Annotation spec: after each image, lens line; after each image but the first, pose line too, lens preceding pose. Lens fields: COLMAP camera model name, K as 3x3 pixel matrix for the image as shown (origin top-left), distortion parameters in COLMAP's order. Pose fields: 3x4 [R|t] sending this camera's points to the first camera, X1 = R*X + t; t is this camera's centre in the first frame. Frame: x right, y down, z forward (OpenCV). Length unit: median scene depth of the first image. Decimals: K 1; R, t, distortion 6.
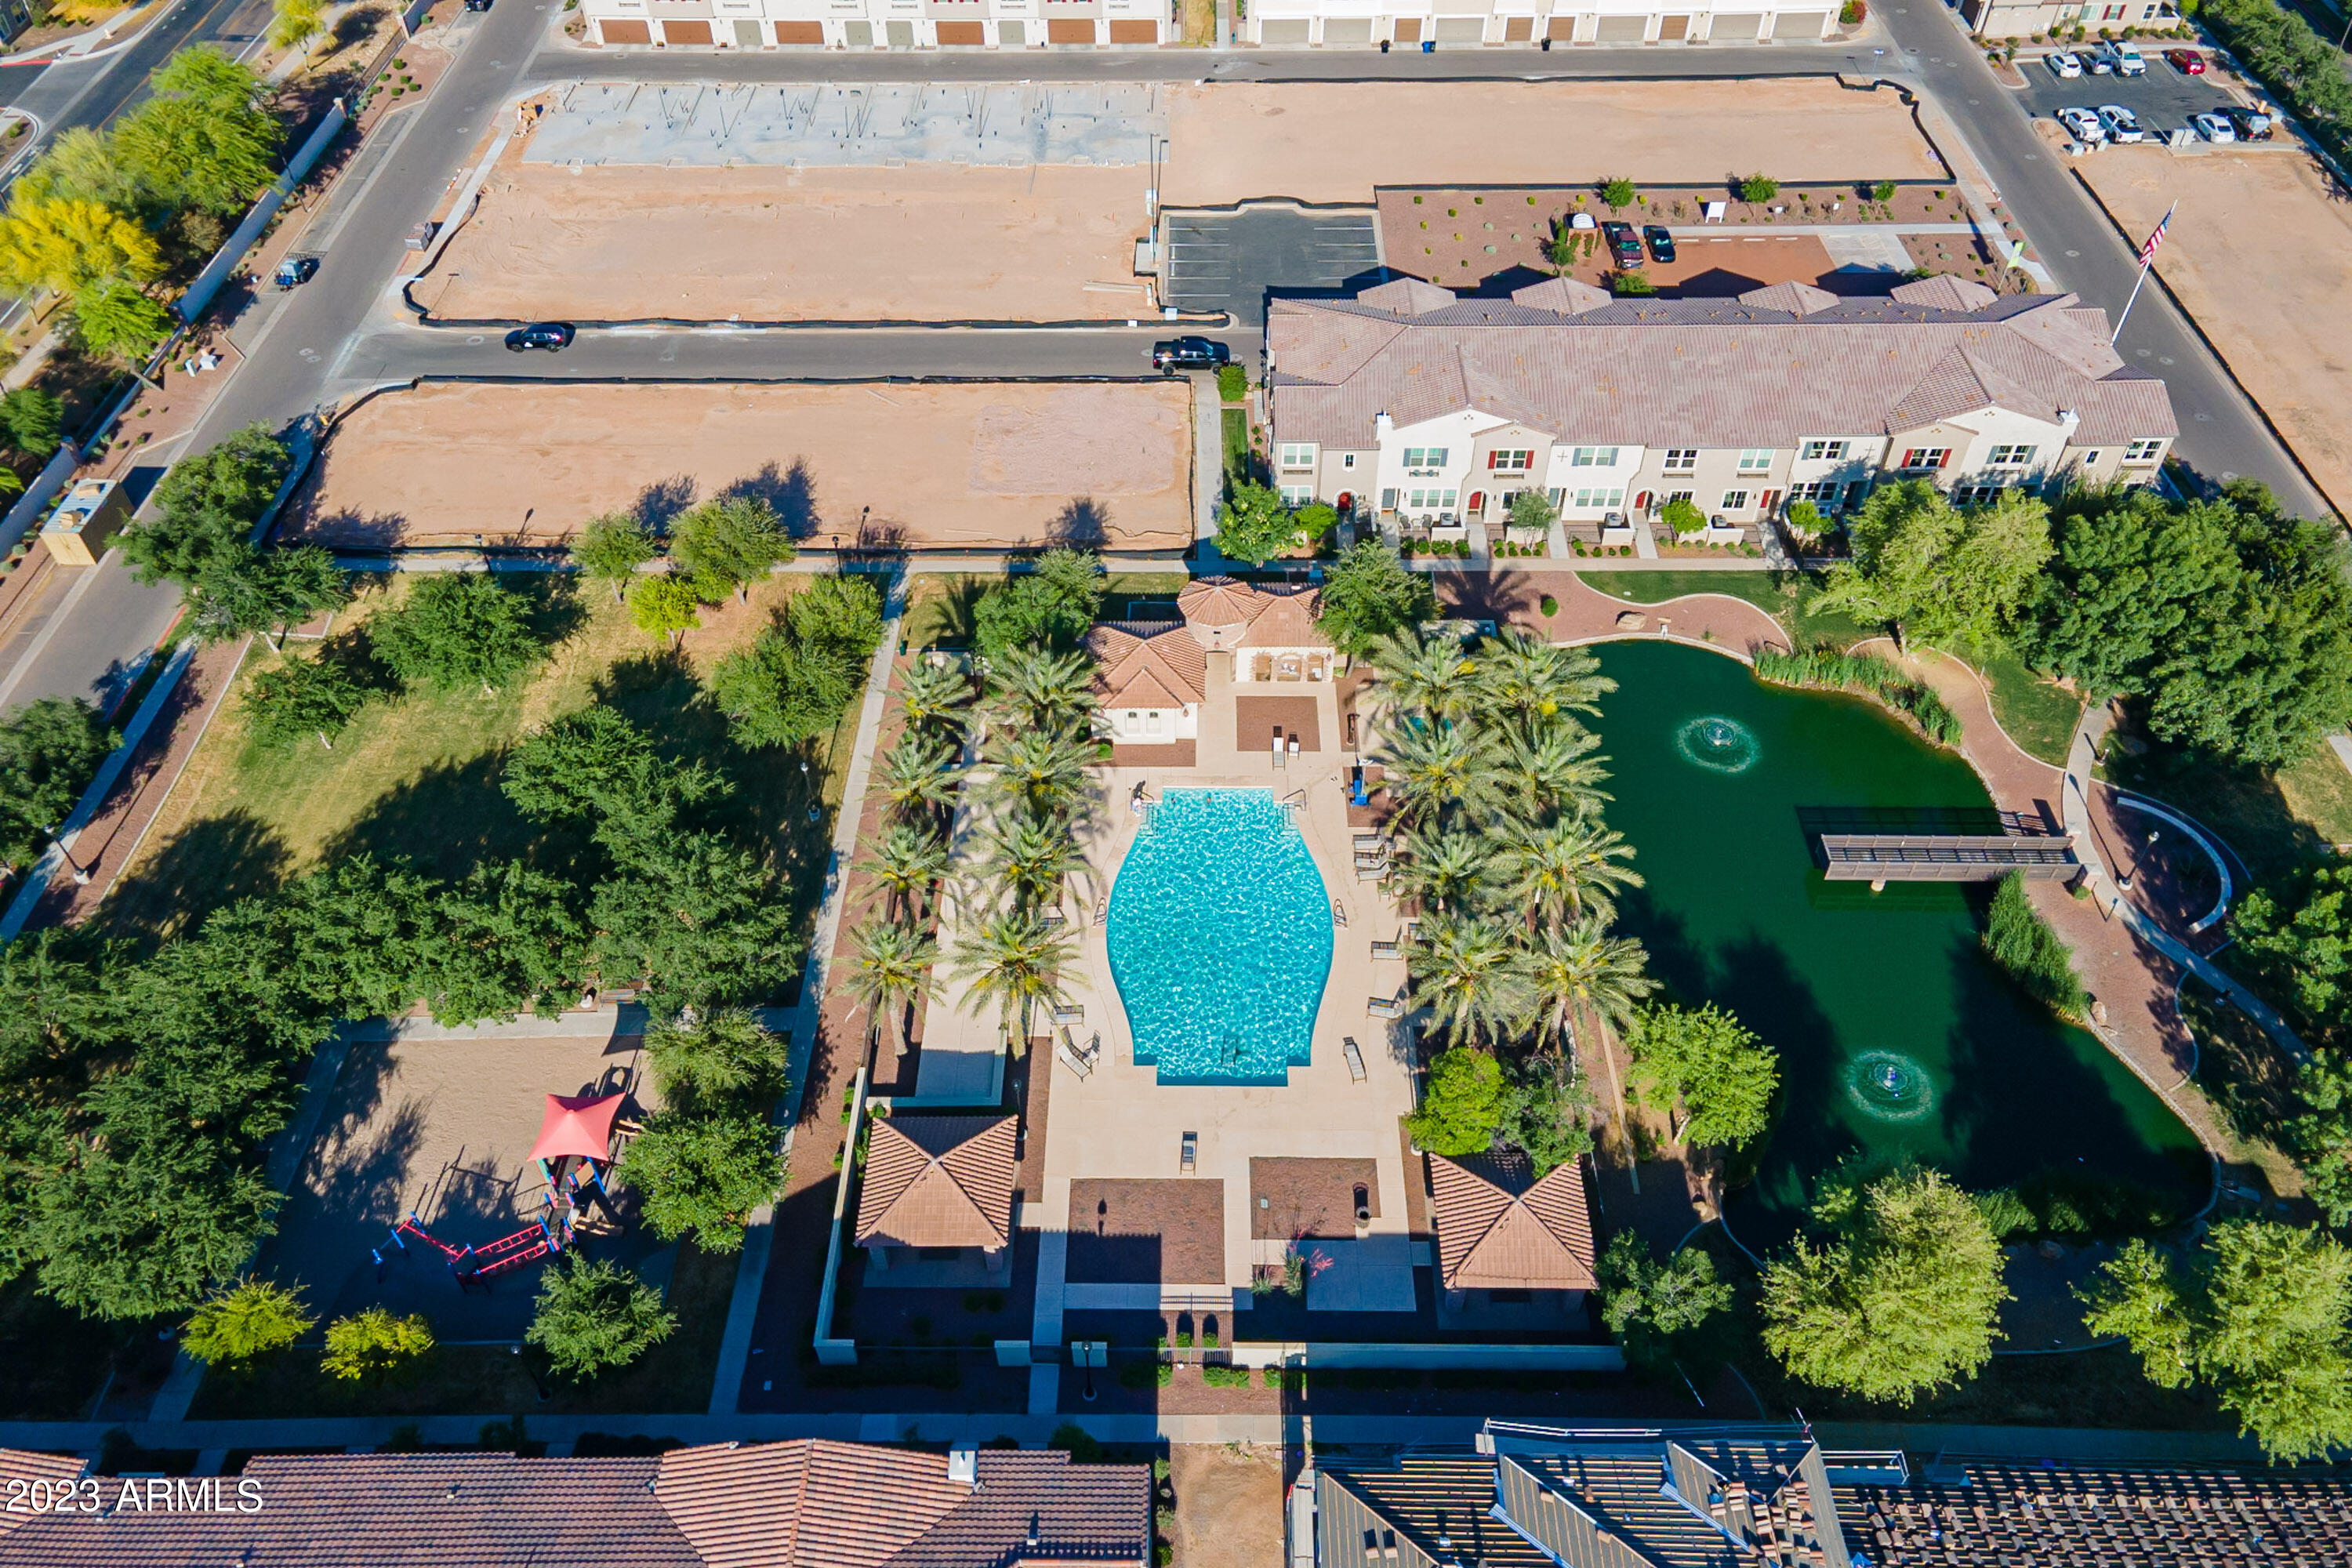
lens RADIAL K [[1718.3, 0, 1161.2], [0, 1718.3, 798.8], [0, 0, 1]] dist [0.030534, 0.018231]
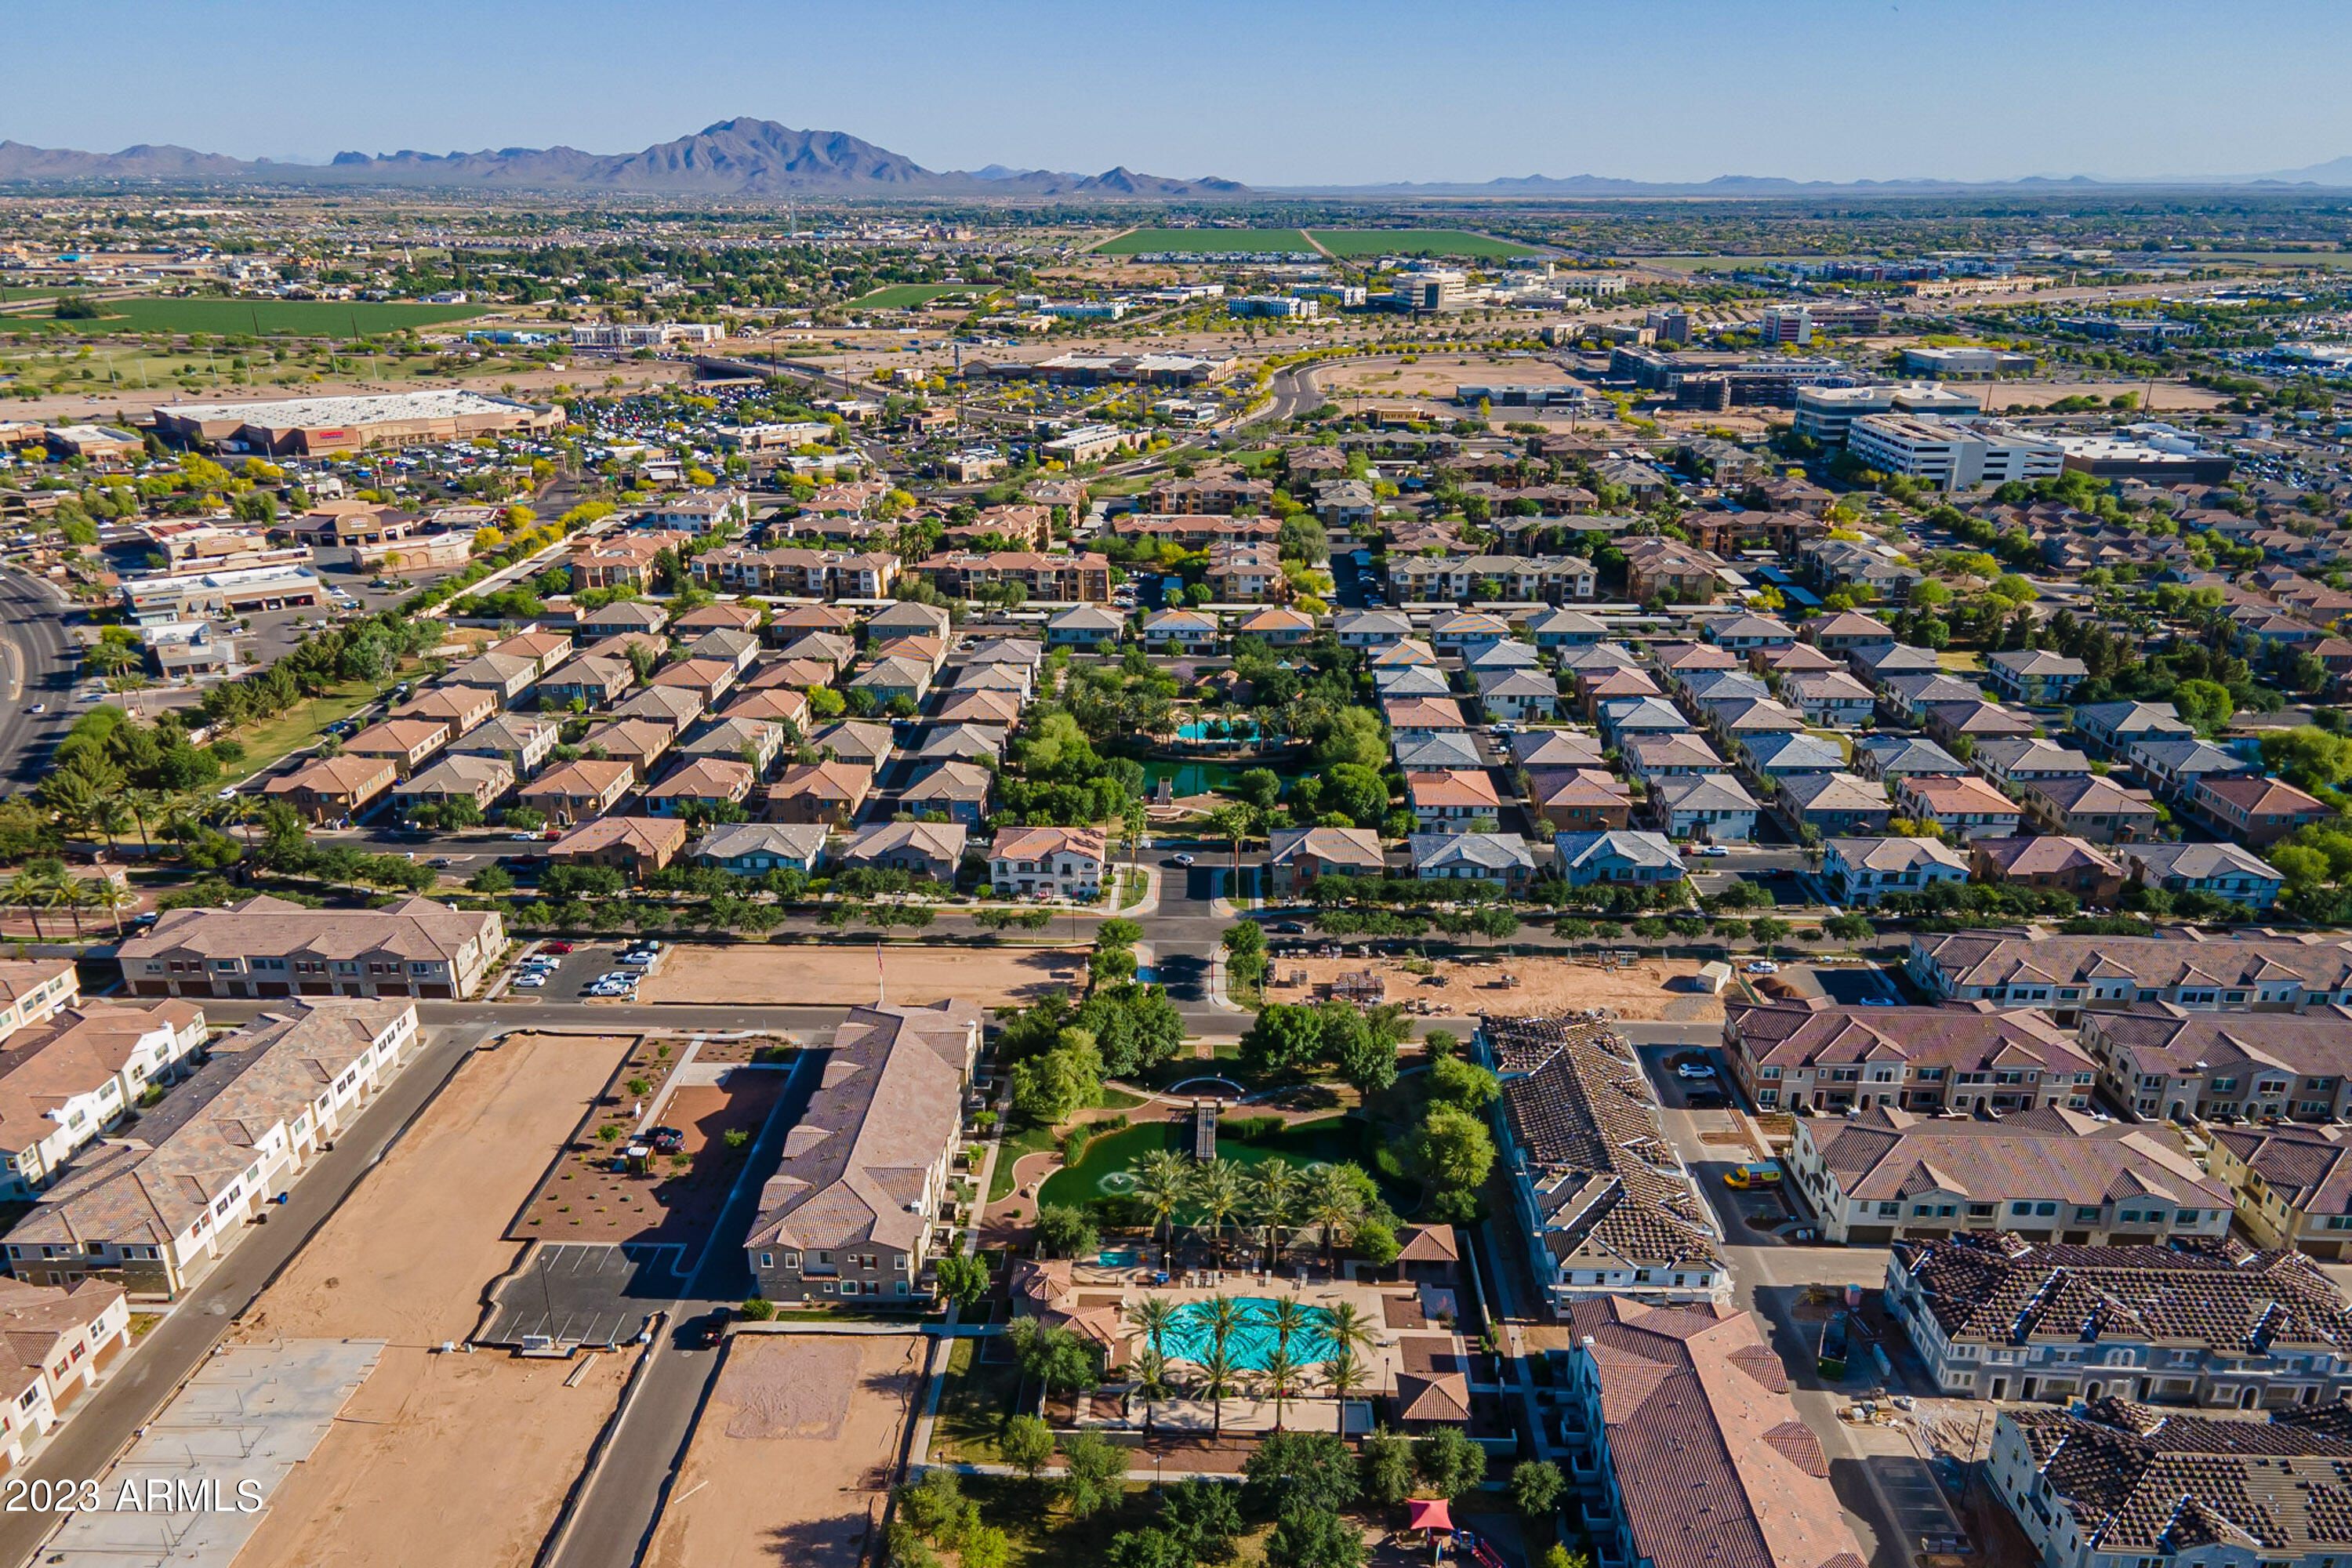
lens RADIAL K [[1718.3, 0, 1188.5], [0, 1718.3, 846.8], [0, 0, 1]] dist [0.030534, 0.018231]
pose [[0.012942, -0.354006, 0.935153, -1.298057], [0.708987, 0.662739, 0.241071, -0.658890], [-0.705103, 0.659891, 0.259563, 0.142769]]
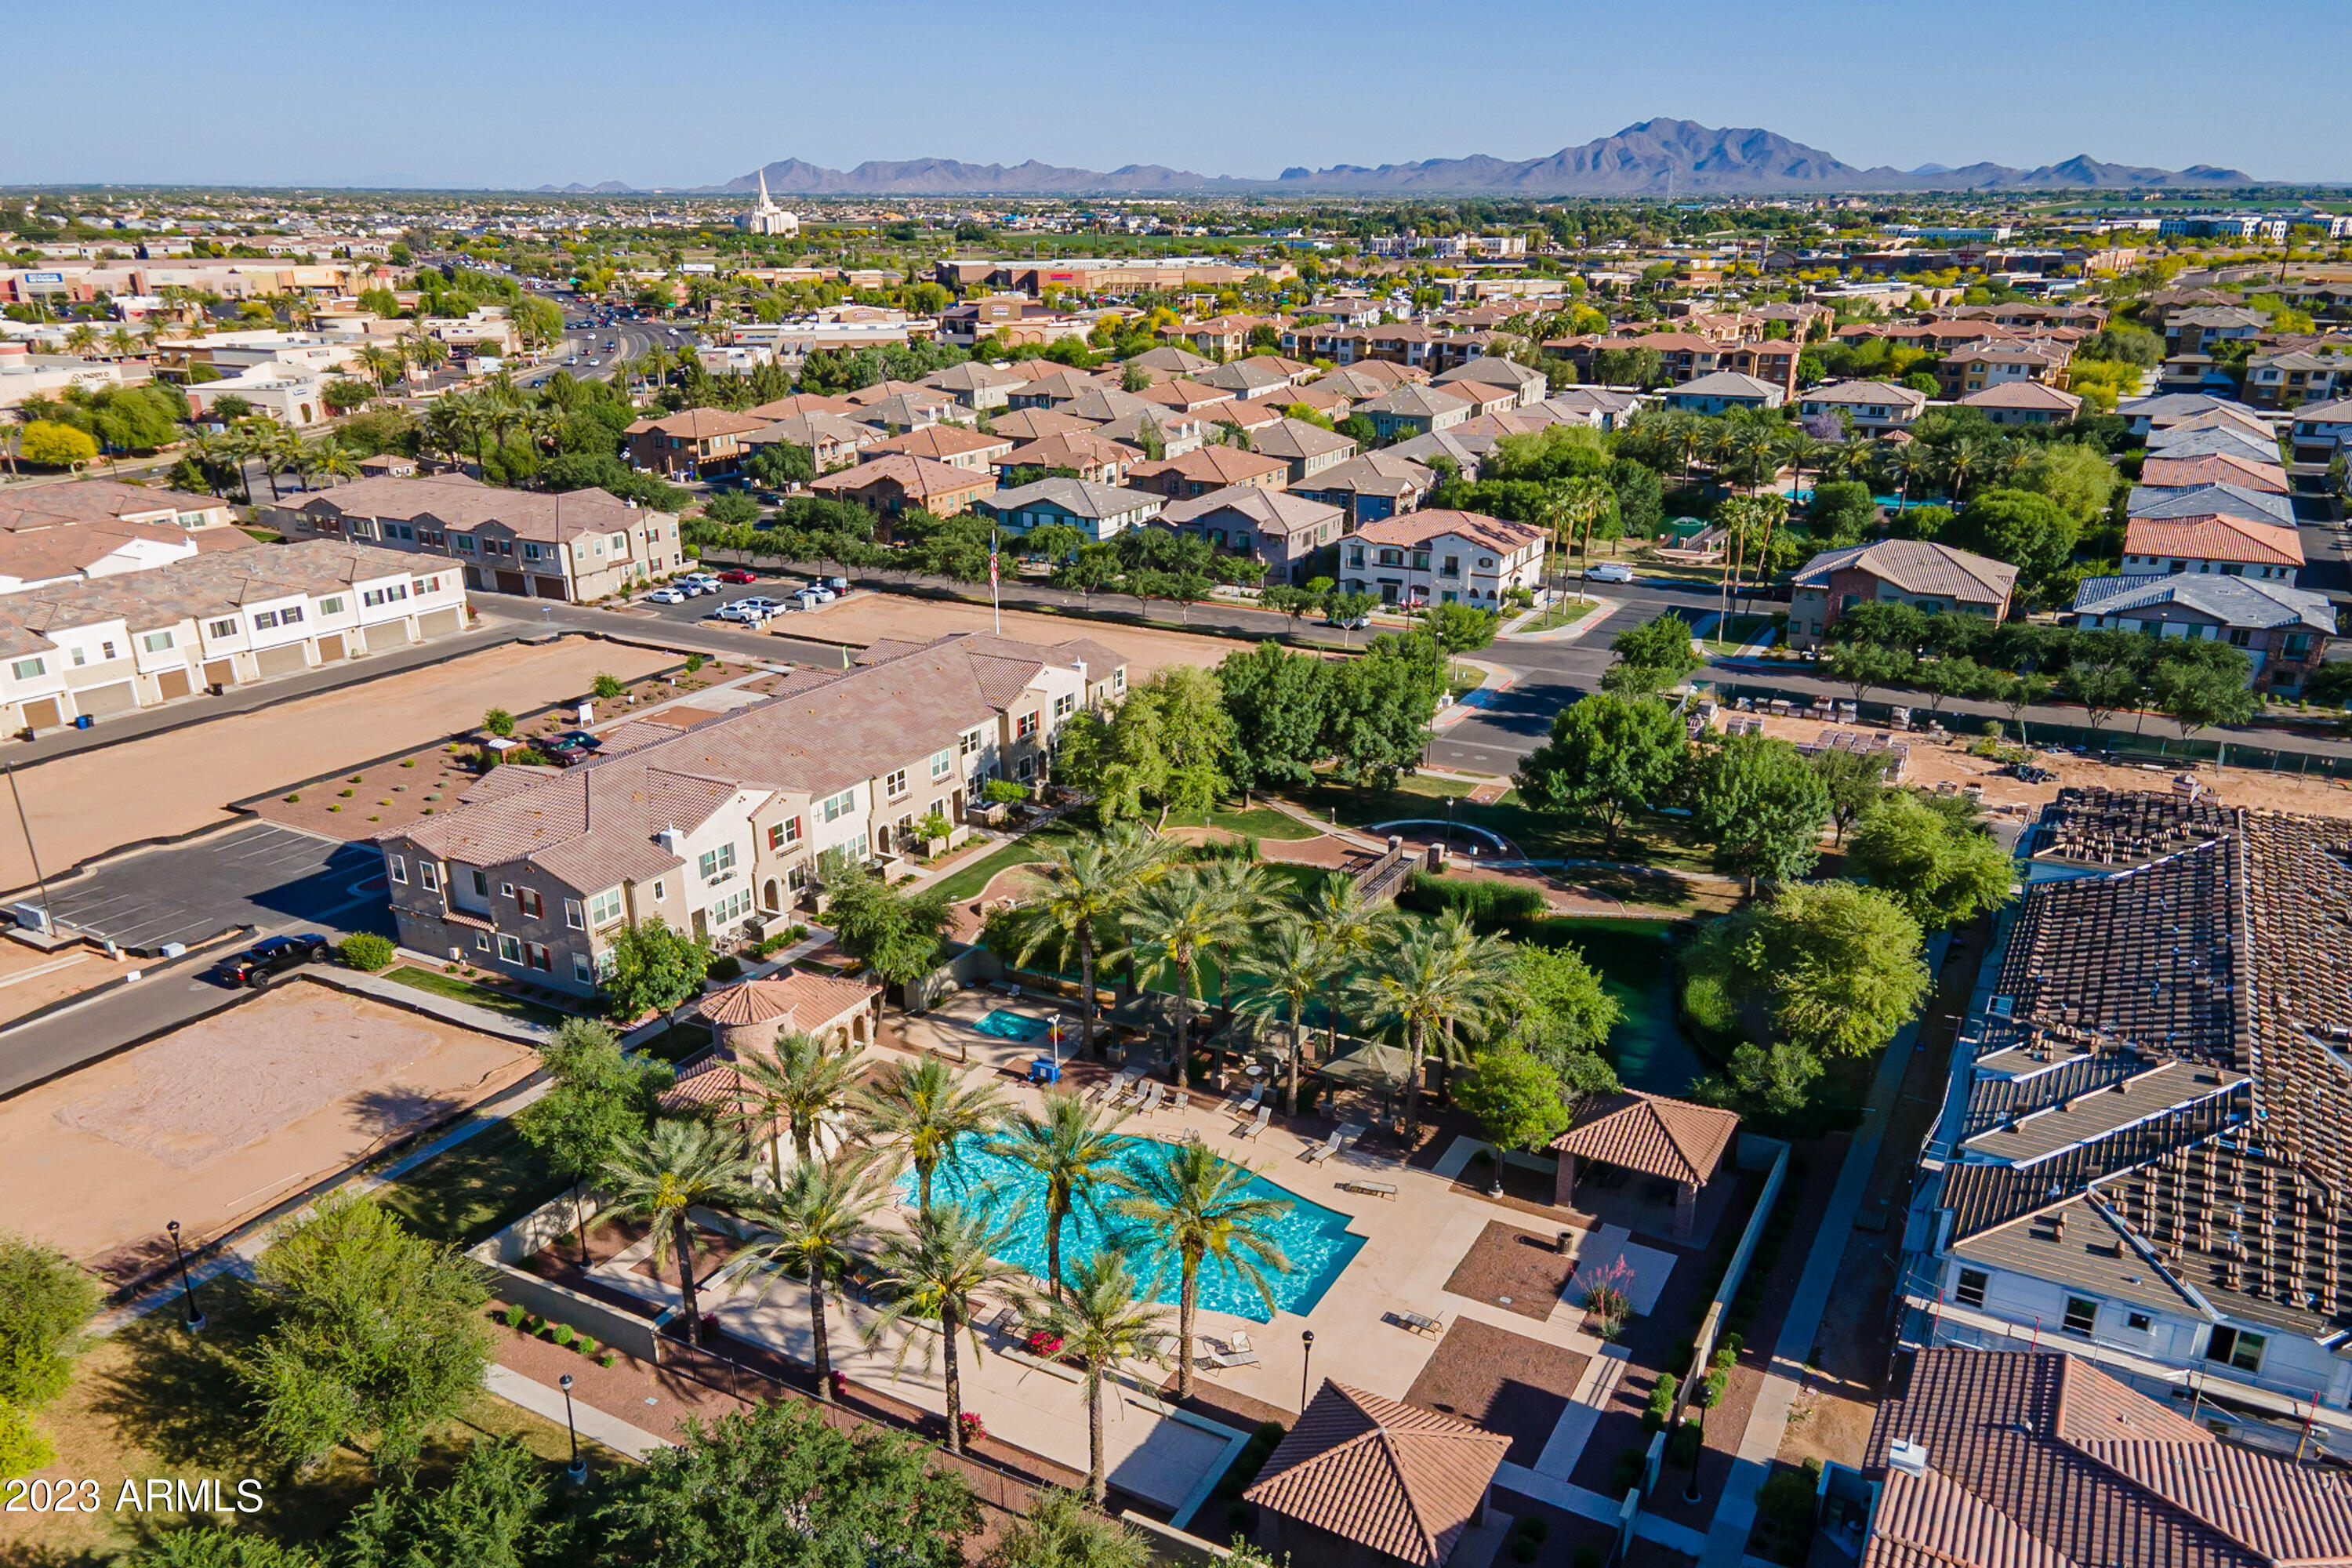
lens RADIAL K [[1718.3, 0, 1185.4], [0, 1718.3, 881.9], [0, 0, 1]] dist [0.030534, 0.018231]
pose [[0.475103, -0.322289, 0.818784, -0.466794], [0.626843, 0.776992, -0.057889, 0.014401], [-0.617531, 0.540752, 0.571176, 0.344782]]
